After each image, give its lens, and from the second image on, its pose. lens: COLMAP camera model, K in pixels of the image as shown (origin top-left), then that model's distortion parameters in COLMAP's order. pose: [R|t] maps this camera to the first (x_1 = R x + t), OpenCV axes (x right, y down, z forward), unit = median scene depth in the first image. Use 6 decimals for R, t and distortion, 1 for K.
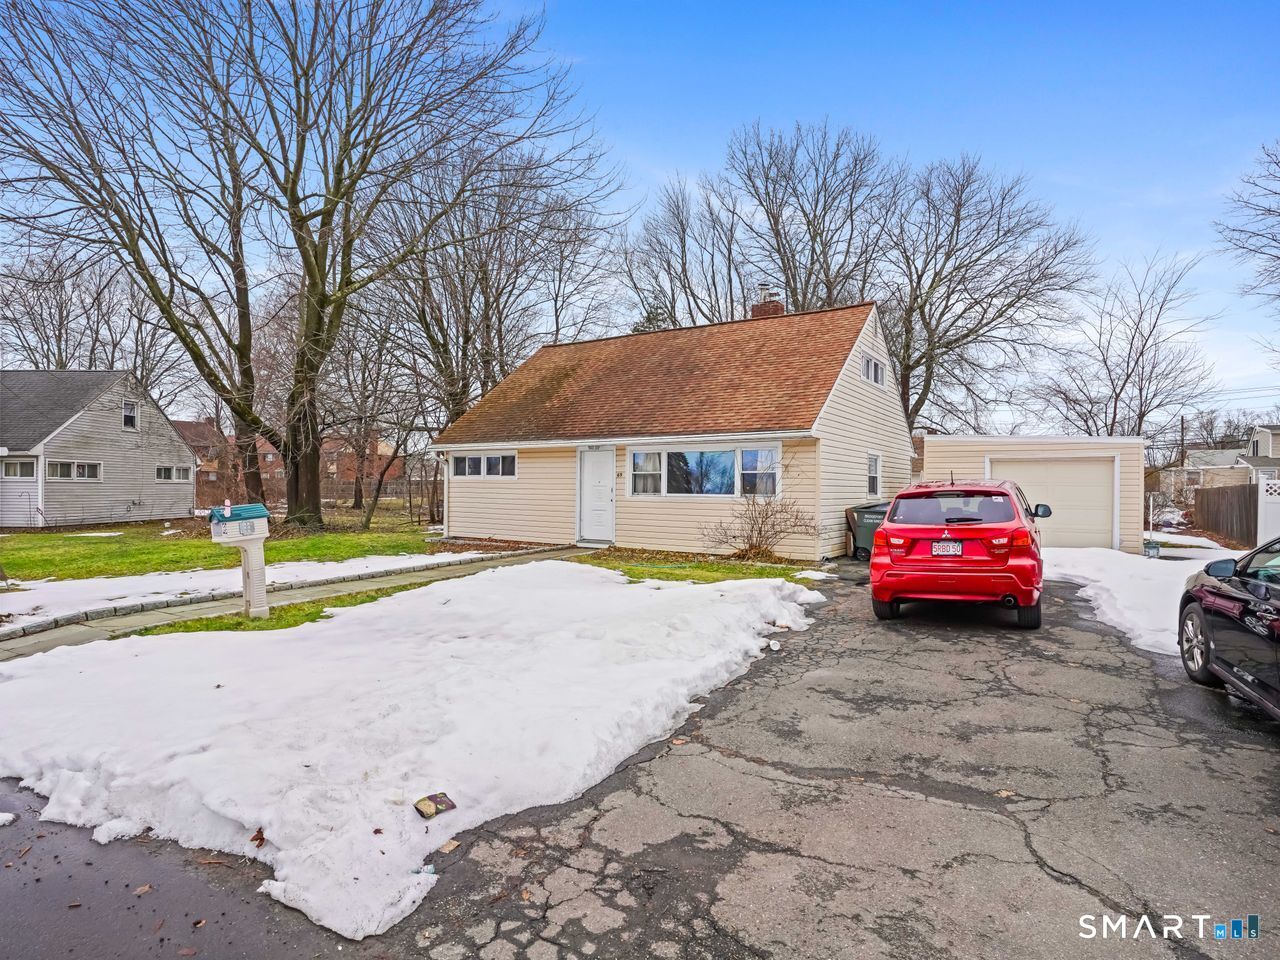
lens RADIAL K [[703.9, 0, 631.1], [0, 703.9, 481.8], [0, 0, 1]] dist [-0.090326, 0.040766]
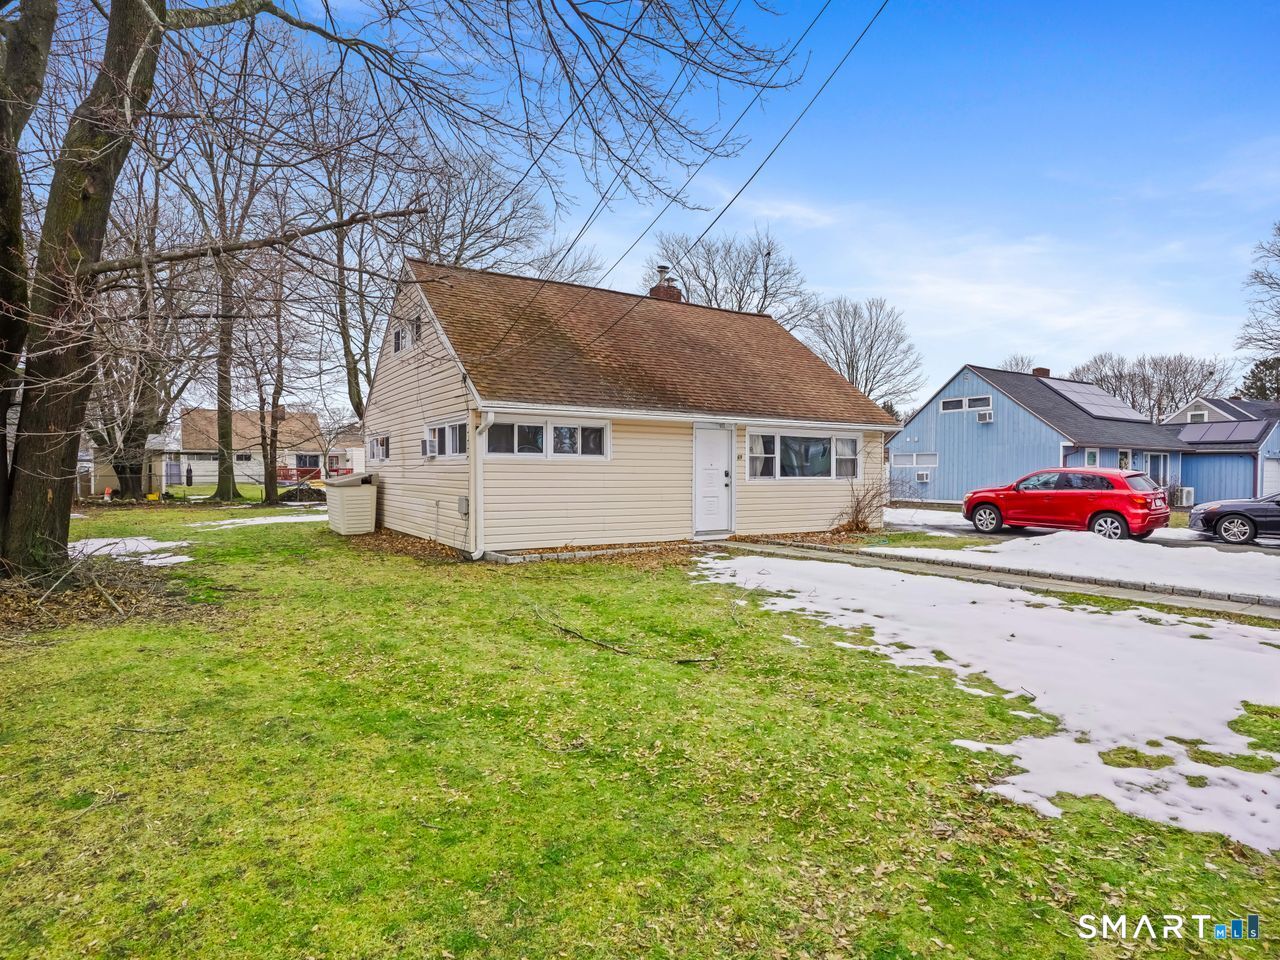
lens RADIAL K [[703.9, 0, 631.1], [0, 703.9, 481.8], [0, 0, 1]] dist [-0.090326, 0.040766]
pose [[0.410276, -0.022458, 0.911685, -0.873580], [-0.011389, 0.999493, 0.029747, -0.003207], [-0.911890, -0.022587, 0.409812, 0.720963]]
